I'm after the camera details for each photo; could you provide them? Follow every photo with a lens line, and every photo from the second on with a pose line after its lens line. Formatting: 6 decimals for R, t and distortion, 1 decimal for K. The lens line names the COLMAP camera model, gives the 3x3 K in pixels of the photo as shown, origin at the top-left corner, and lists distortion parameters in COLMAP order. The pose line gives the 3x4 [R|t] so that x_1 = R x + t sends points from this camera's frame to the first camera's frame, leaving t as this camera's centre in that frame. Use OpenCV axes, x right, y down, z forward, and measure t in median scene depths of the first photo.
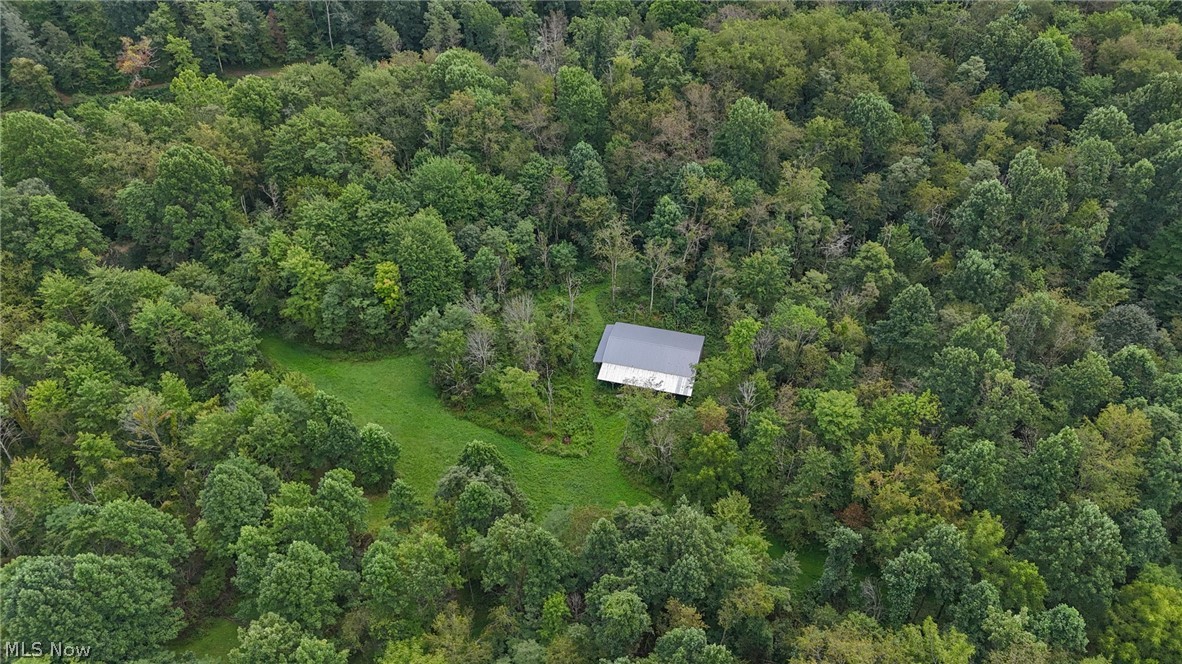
lens RADIAL K [[896.5, 0, 591.0], [0, 896.5, 332.0], [0, 0, 1]] dist [0.036100, 0.003210]
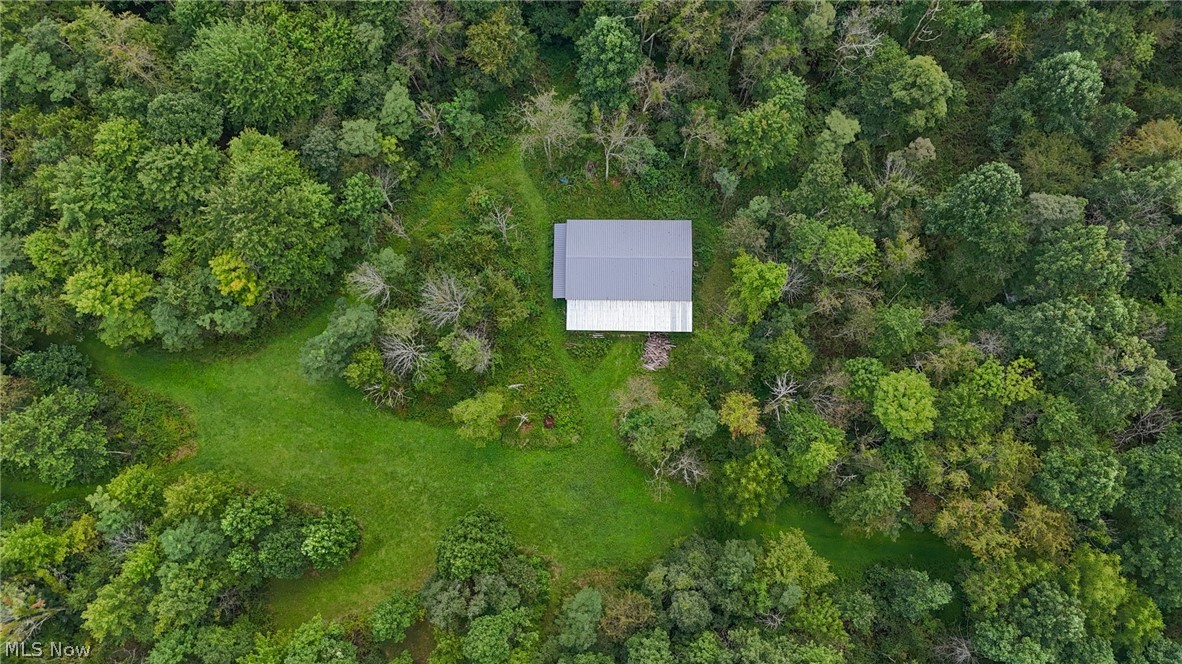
lens RADIAL K [[896.5, 0, 591.0], [0, 896.5, 332.0], [0, 0, 1]] dist [0.036100, 0.003210]
pose [[0.970283, -0.238475, 0.040987, -0.004400], [0.164620, 0.774719, 0.610500, -0.406894], [-0.177342, -0.585611, 0.790955, 0.404159]]
